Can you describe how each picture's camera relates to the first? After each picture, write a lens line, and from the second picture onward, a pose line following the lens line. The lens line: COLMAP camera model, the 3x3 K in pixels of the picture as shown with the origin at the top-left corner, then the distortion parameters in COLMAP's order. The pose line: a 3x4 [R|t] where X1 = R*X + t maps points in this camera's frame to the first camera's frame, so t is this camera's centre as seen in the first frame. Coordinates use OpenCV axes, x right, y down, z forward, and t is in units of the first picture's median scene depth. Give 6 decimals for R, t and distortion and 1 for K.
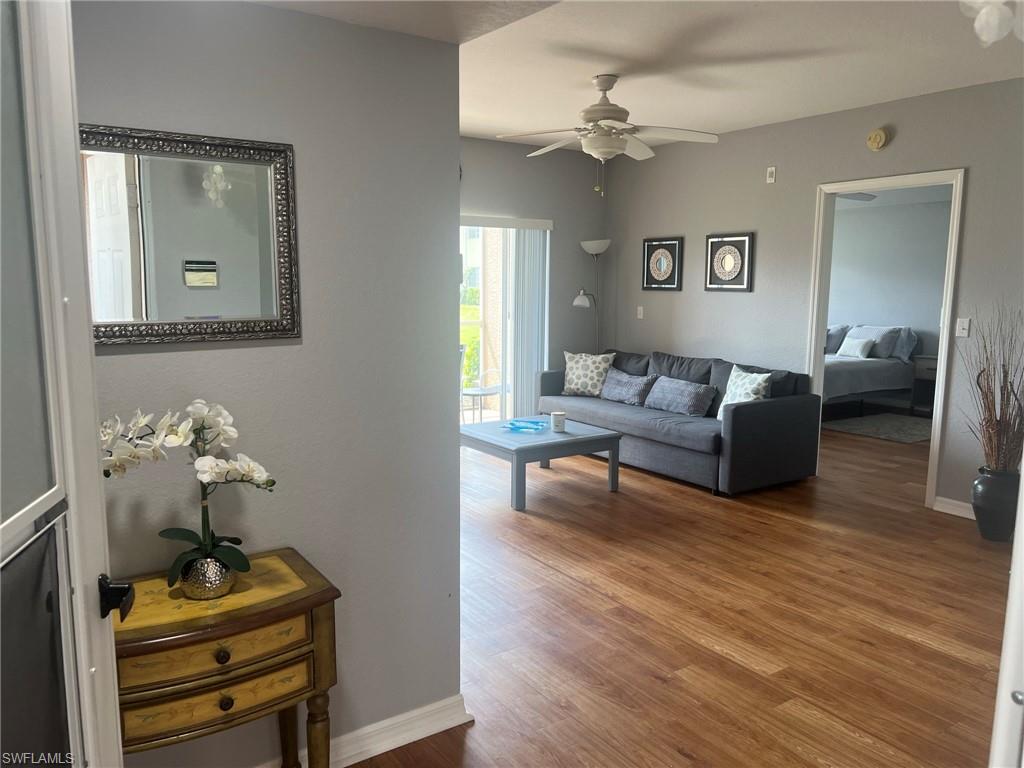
lens RADIAL K [[769.3, 0, 516.1], [0, 769.3, 389.9], [0, 0, 1]] dist [0.053277, -0.053749]
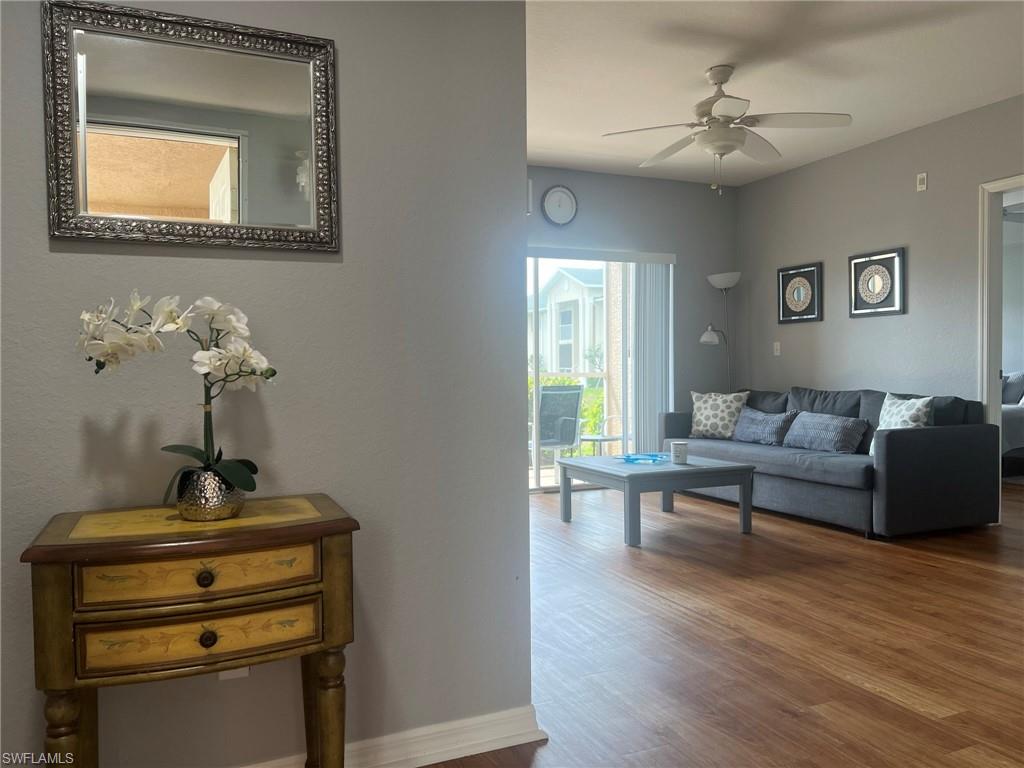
lens RADIAL K [[769.3, 0, 515.3], [0, 769.3, 385.1], [0, 0, 1]] dist [0.053277, -0.053749]
pose [[0.982894, -0.012877, -0.183723, 0.034273], [-0.009728, 0.992530, -0.121613, 0.078677], [0.183916, 0.121320, 0.975426, 0.075727]]
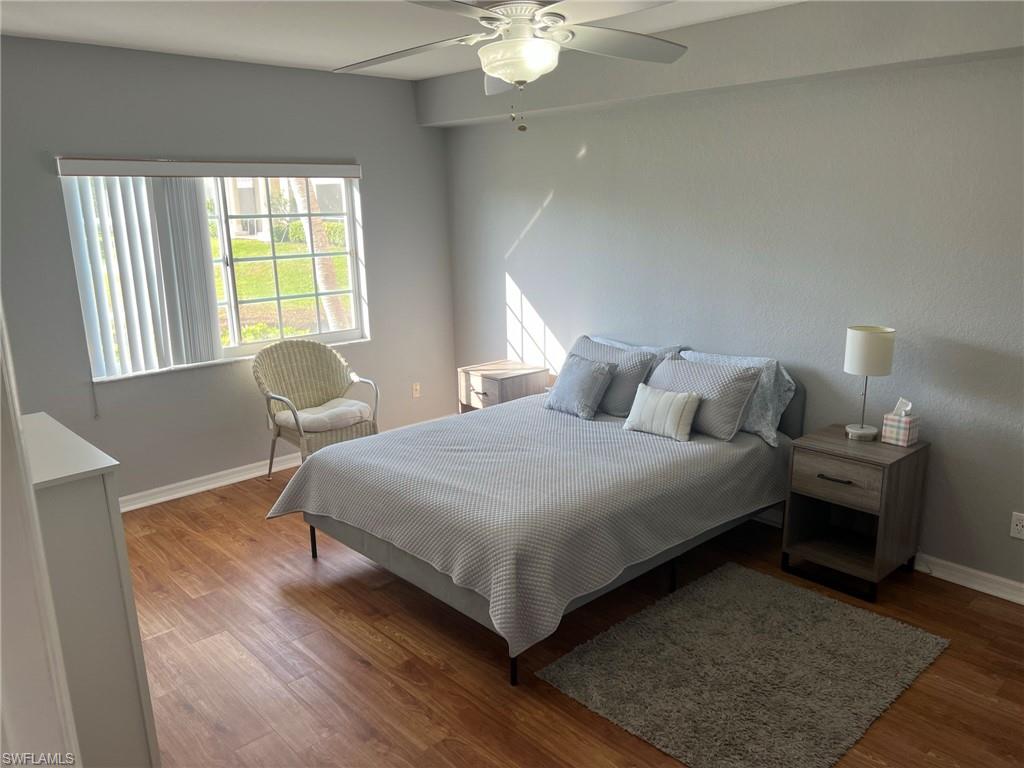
lens RADIAL K [[769.3, 0, 516.1], [0, 769.3, 381.7], [0, 0, 1]] dist [0.053277, -0.053749]
pose [[0.986349, -0.061395, 0.152794, 0.487032], [0.047791, 0.994688, 0.091172, -0.203343], [-0.157579, -0.082625, 0.984044, 0.985522]]
